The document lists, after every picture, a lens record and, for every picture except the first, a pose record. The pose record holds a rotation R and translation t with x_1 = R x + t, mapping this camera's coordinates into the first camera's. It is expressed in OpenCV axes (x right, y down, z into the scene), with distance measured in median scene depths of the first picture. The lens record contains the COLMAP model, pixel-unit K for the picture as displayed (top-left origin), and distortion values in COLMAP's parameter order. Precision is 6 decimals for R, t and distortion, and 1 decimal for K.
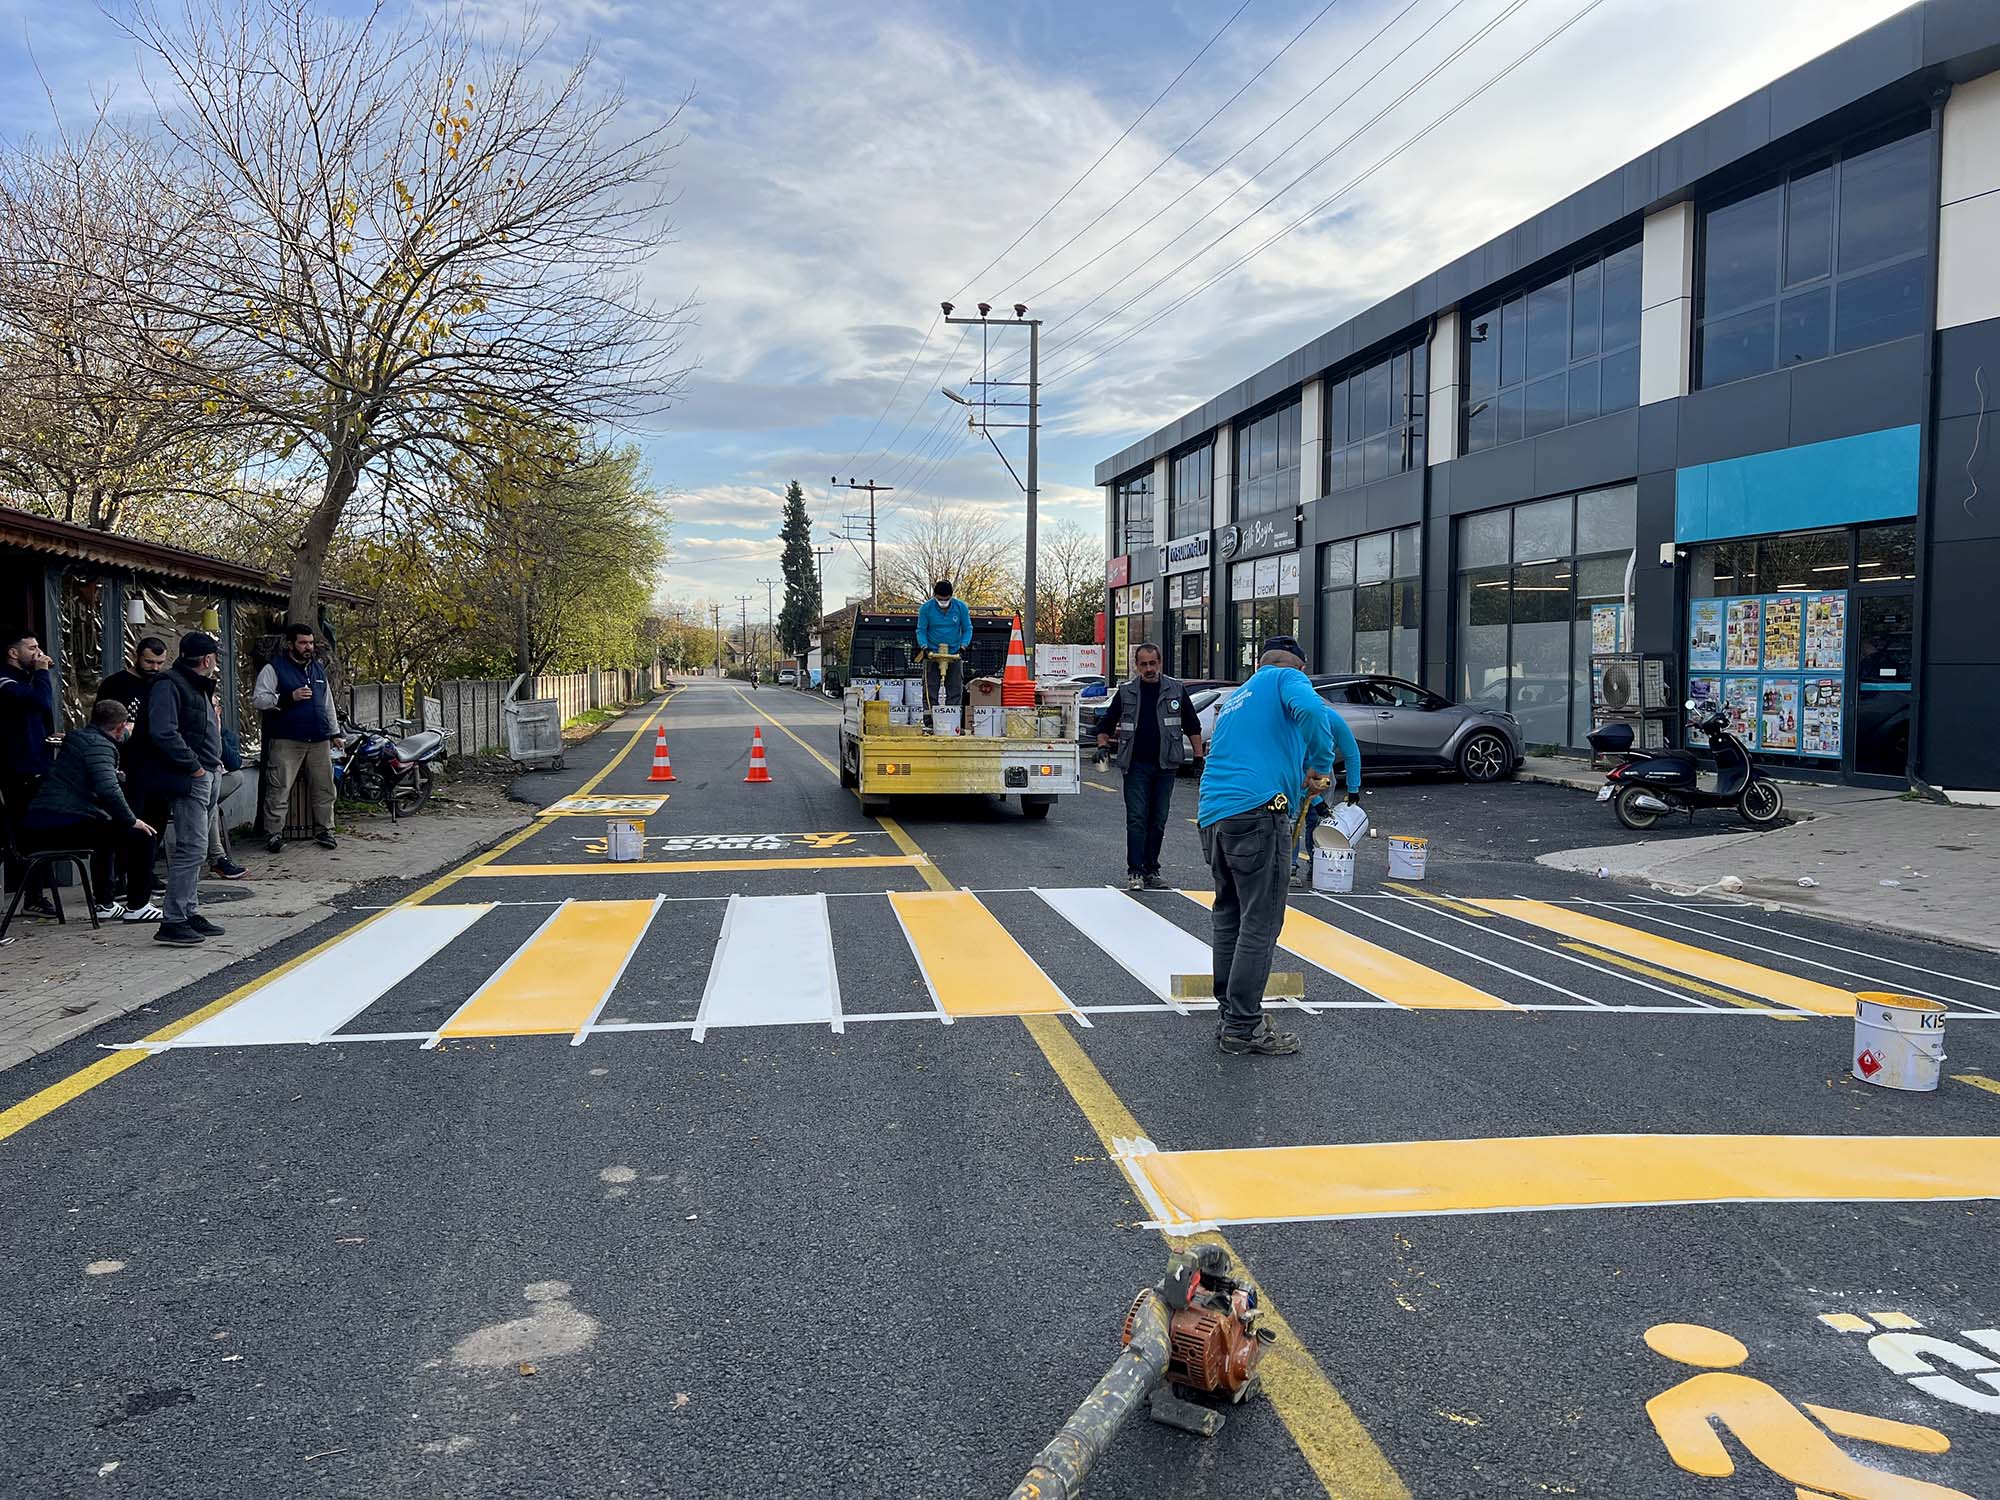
lens RADIAL K [[1514.2, 0, 991.5], [0, 1514.2, 767.1], [0, 0, 1]] dist [-0.013100, -0.024399]
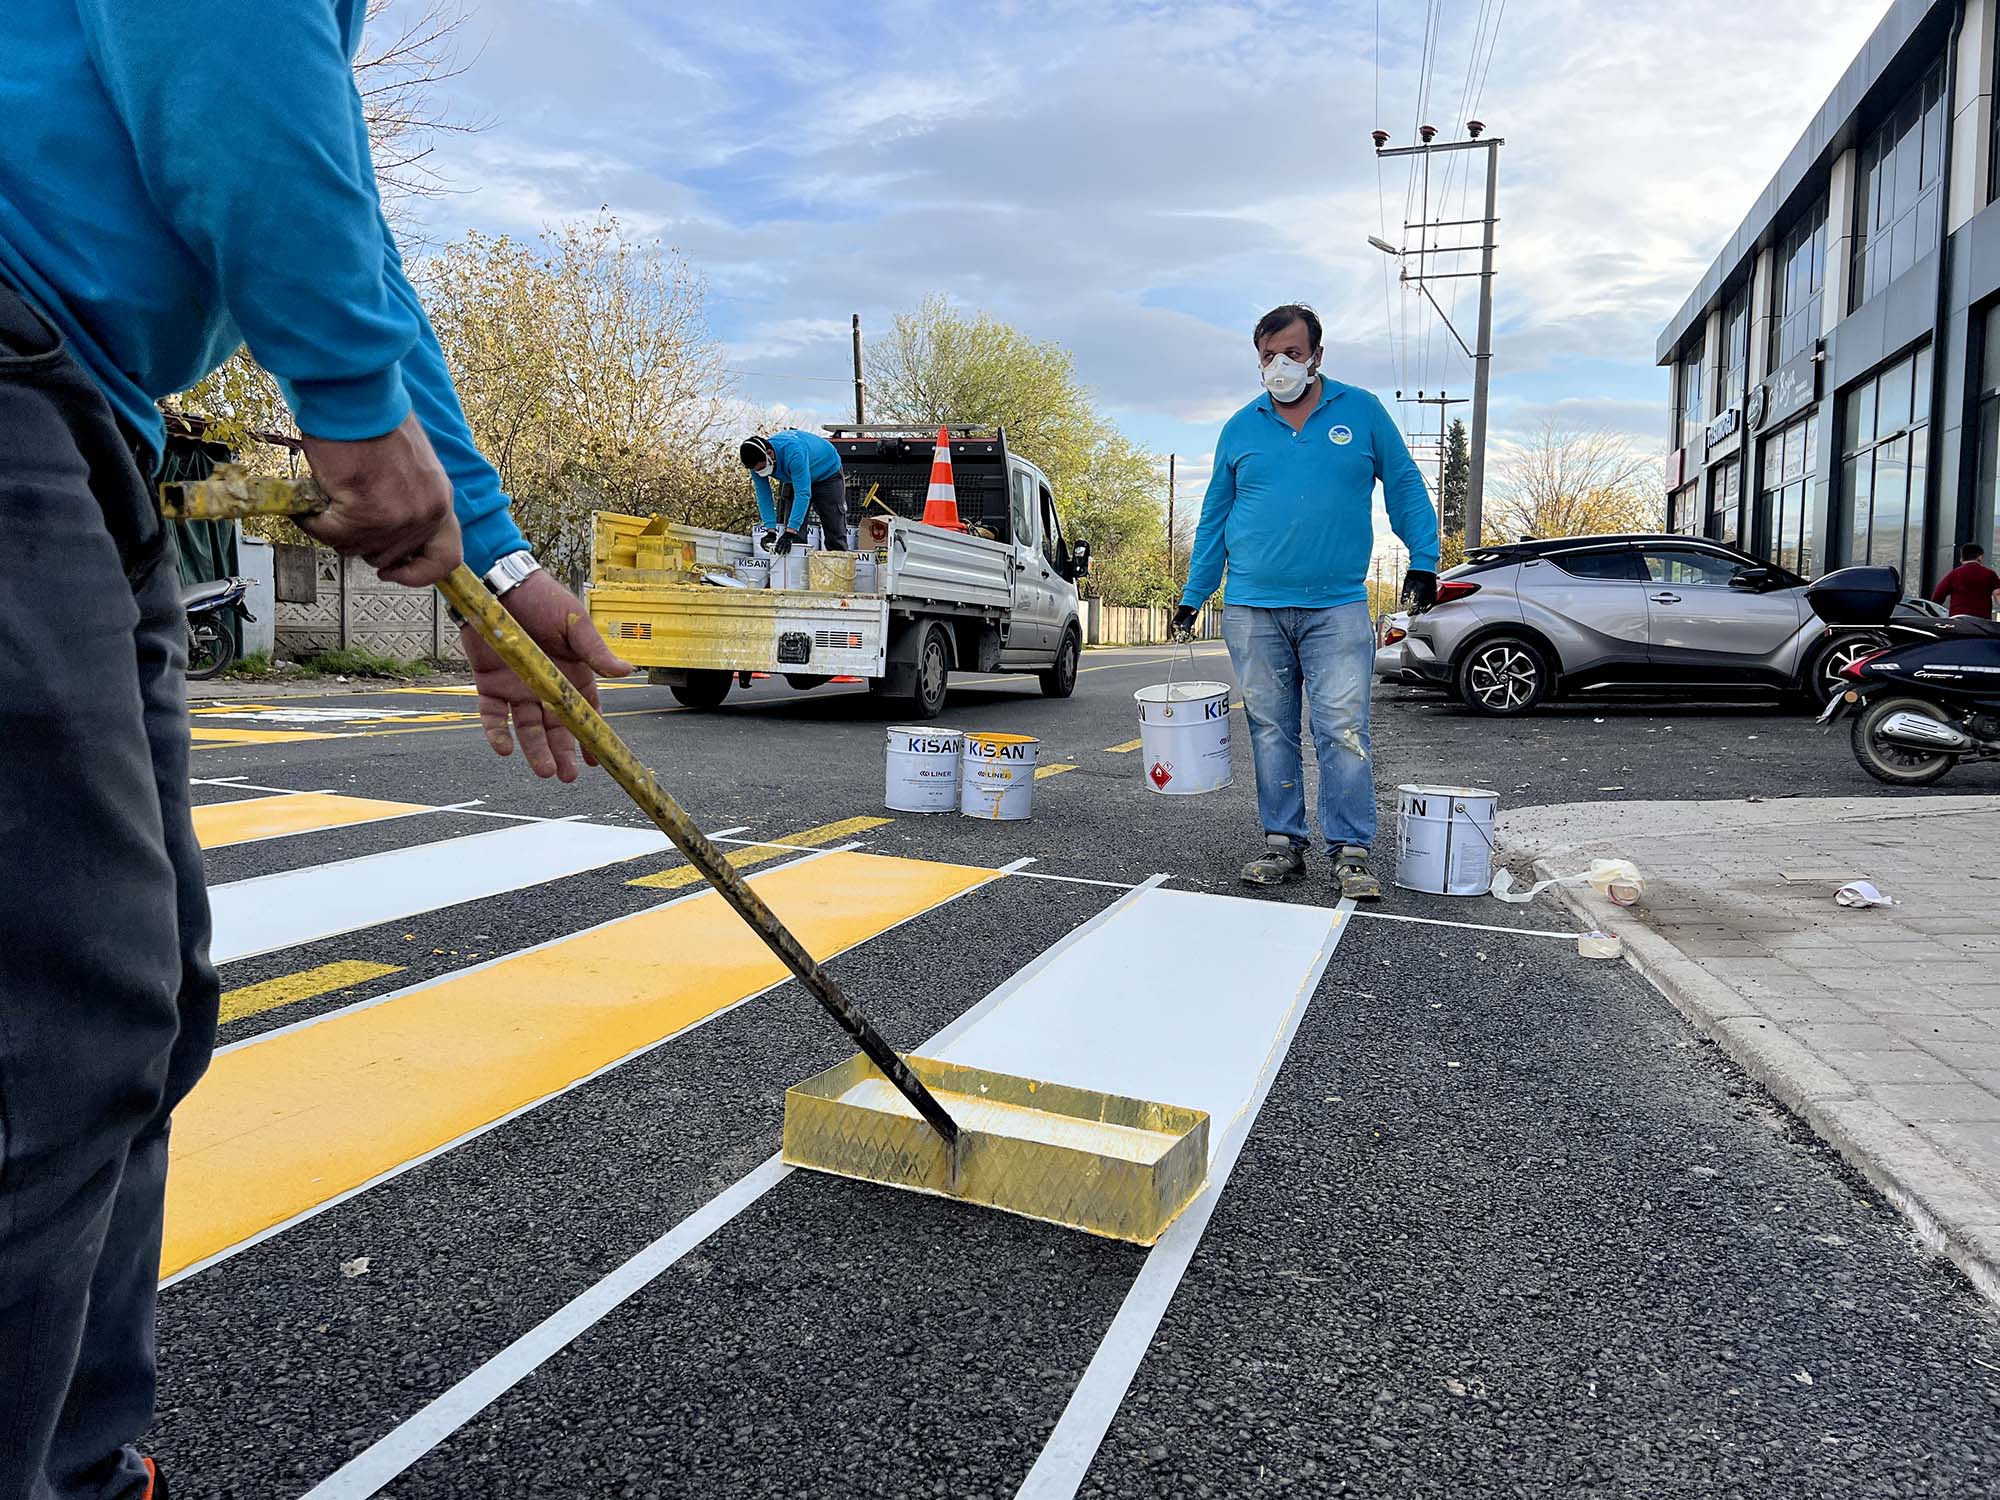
lens RADIAL K [[1514.2, 0, 922.5], [0, 1514.2, 749.2], [0, 0, 1]] dist [-0.013100, -0.024399]
pose [[0.880461, 0.050655, -0.471404, 0.294993], [-0.043464, 0.998713, 0.026139, 0.024190], [0.472122, -0.002525, 0.881530, 0.336065]]
